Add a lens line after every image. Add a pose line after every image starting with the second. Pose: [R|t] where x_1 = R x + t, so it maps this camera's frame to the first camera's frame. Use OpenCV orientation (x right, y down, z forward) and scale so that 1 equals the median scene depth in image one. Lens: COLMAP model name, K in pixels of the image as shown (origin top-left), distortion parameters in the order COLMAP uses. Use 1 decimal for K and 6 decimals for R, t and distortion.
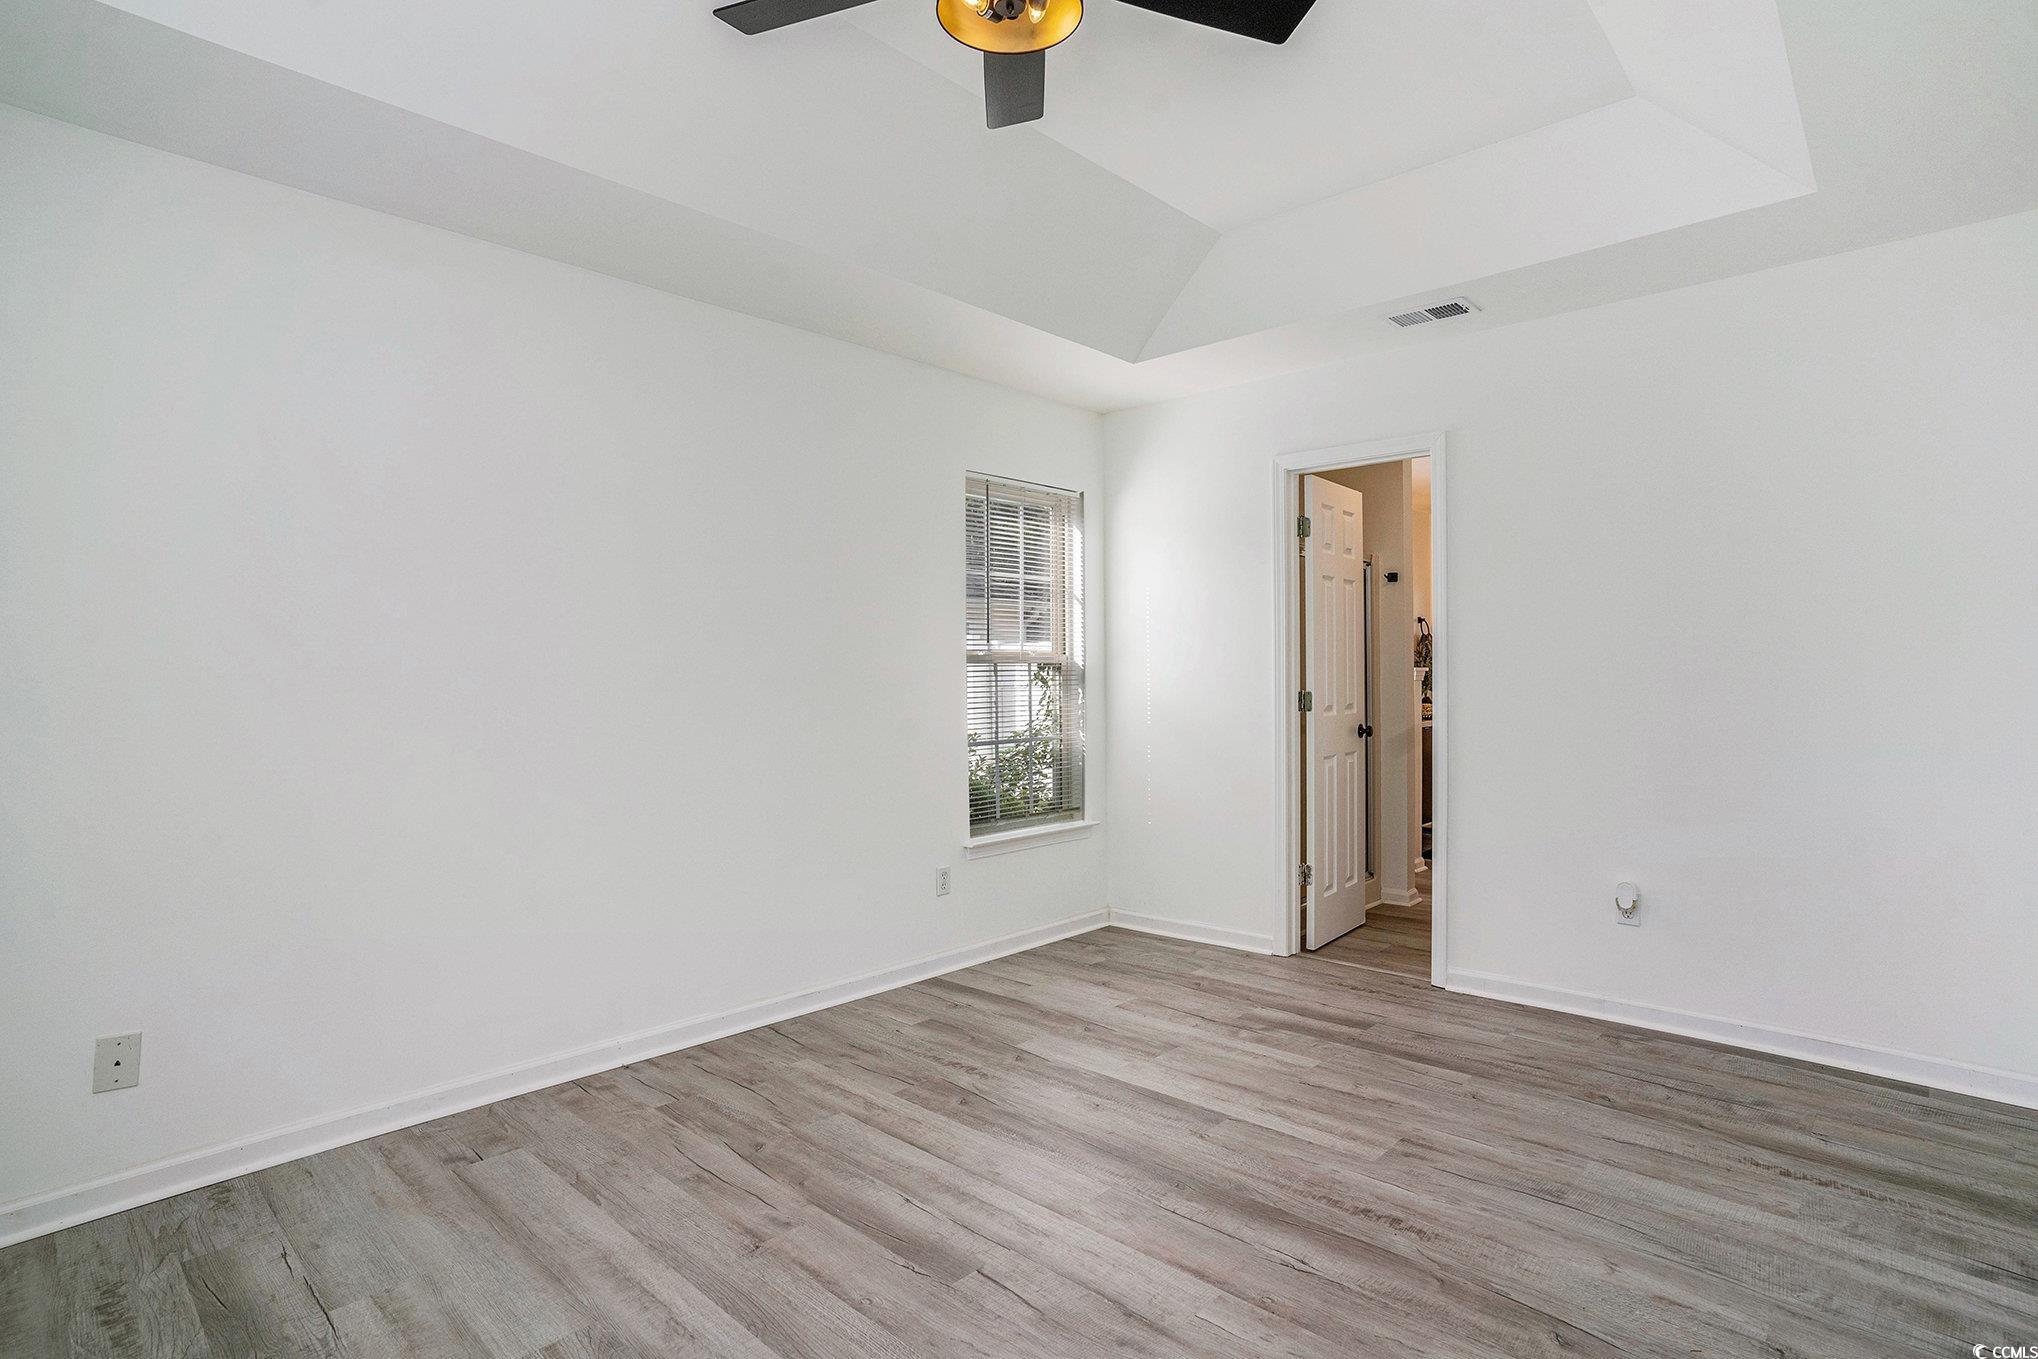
lens RADIAL K [[1001.7, 0, 1023.4], [0, 1001.7, 687.7], [0, 0, 1]] dist [0.006075, 0.005480]
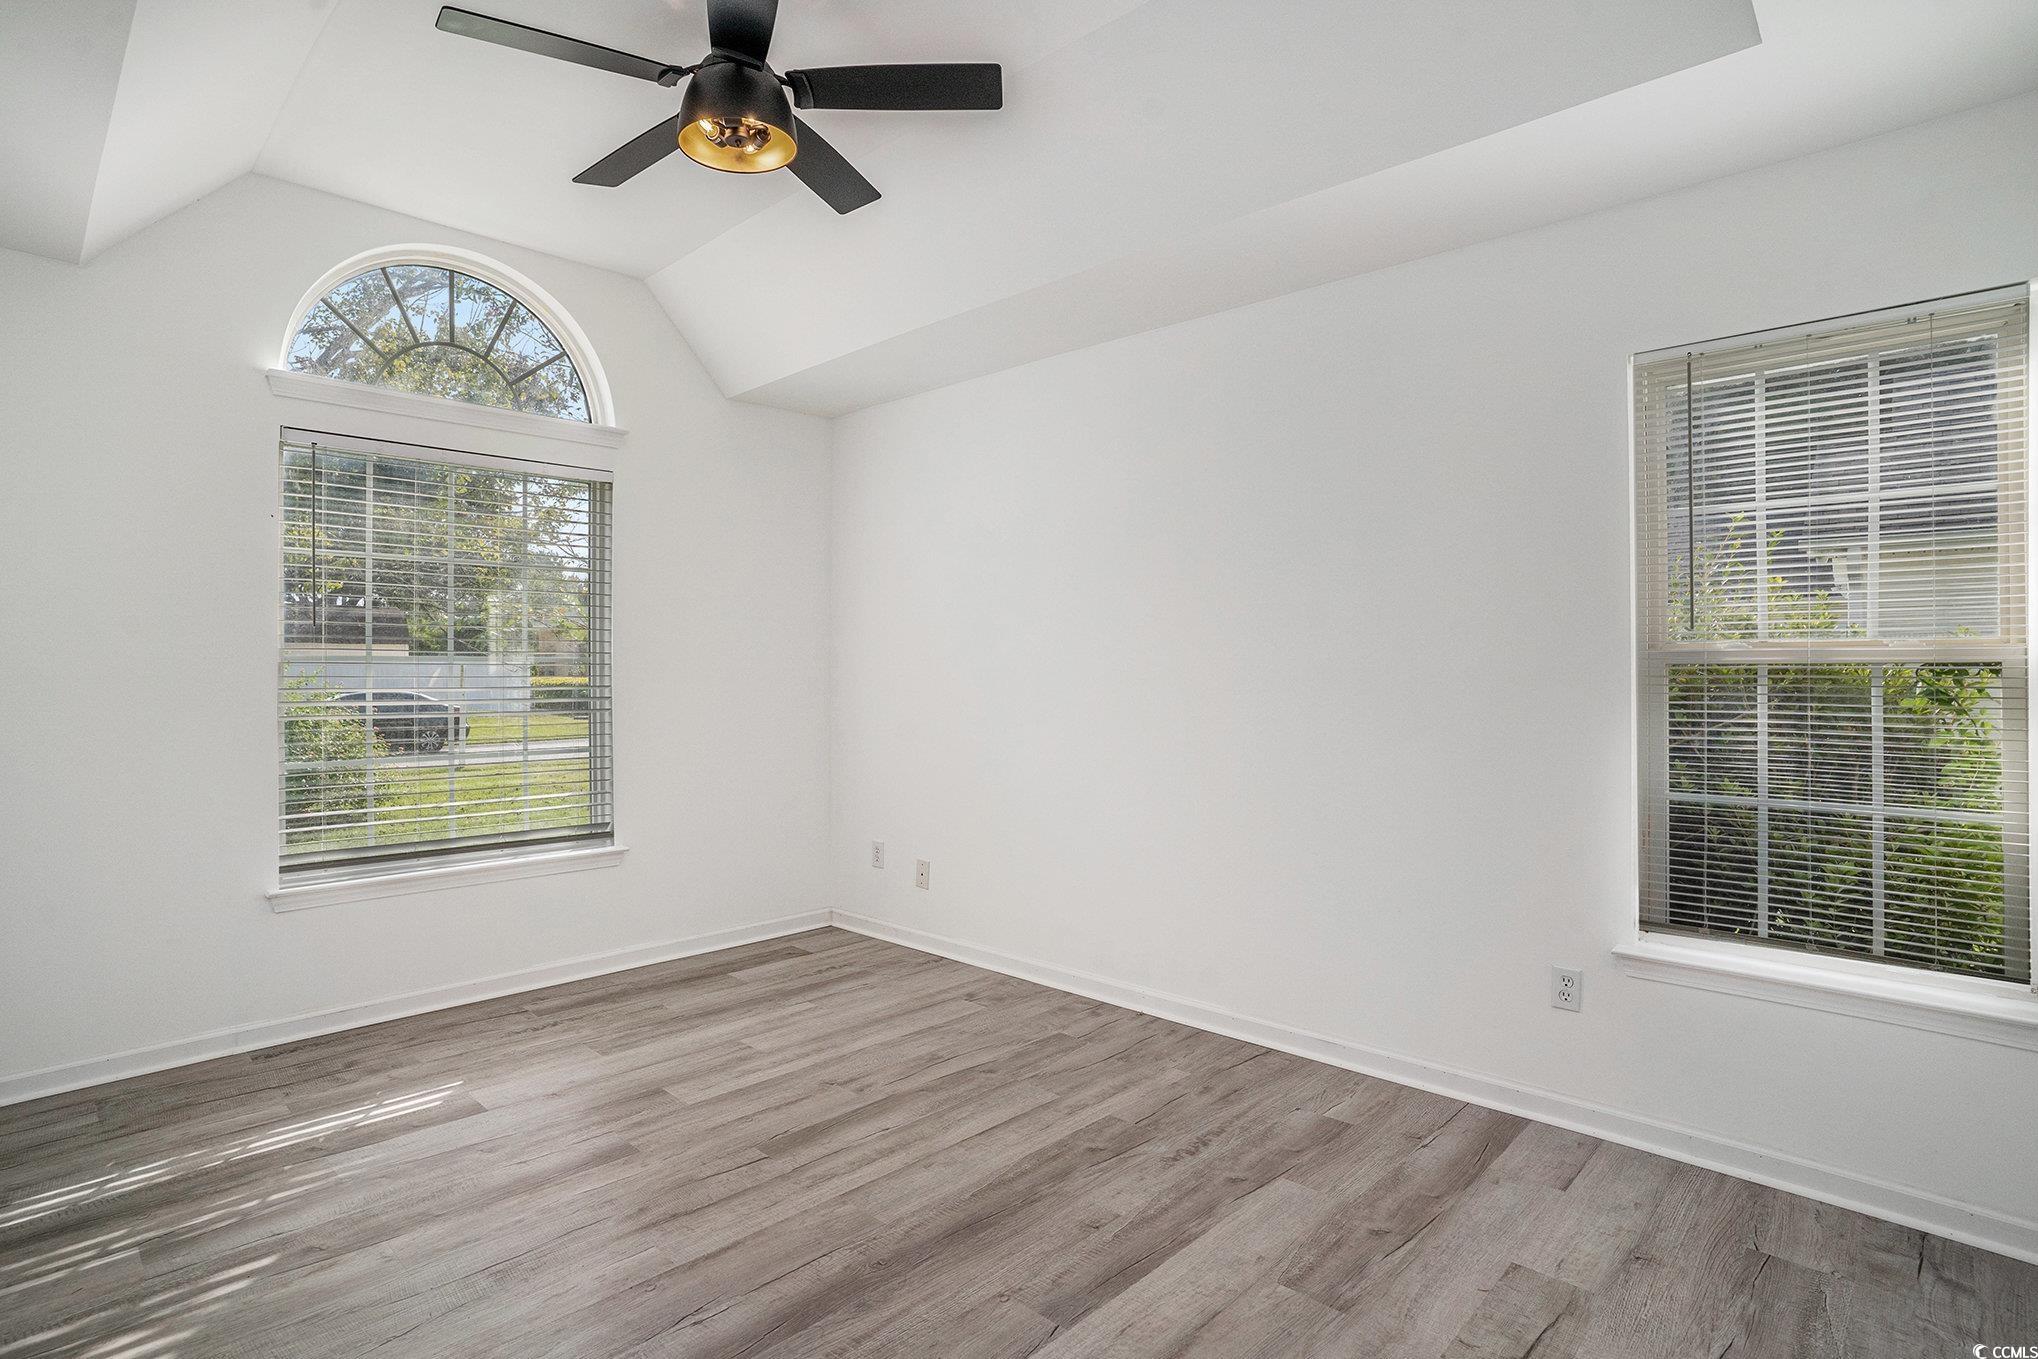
lens RADIAL K [[1001.7, 0, 1022.2], [0, 1001.7, 674.5], [0, 0, 1]] dist [0.006075, 0.005480]
pose [[-0.010901, -0.006108, -0.999922, 0.881124], [0.005970, 0.999963, -0.006173, -0.025935], [0.999923, -0.006037, -0.010864, 0.943256]]
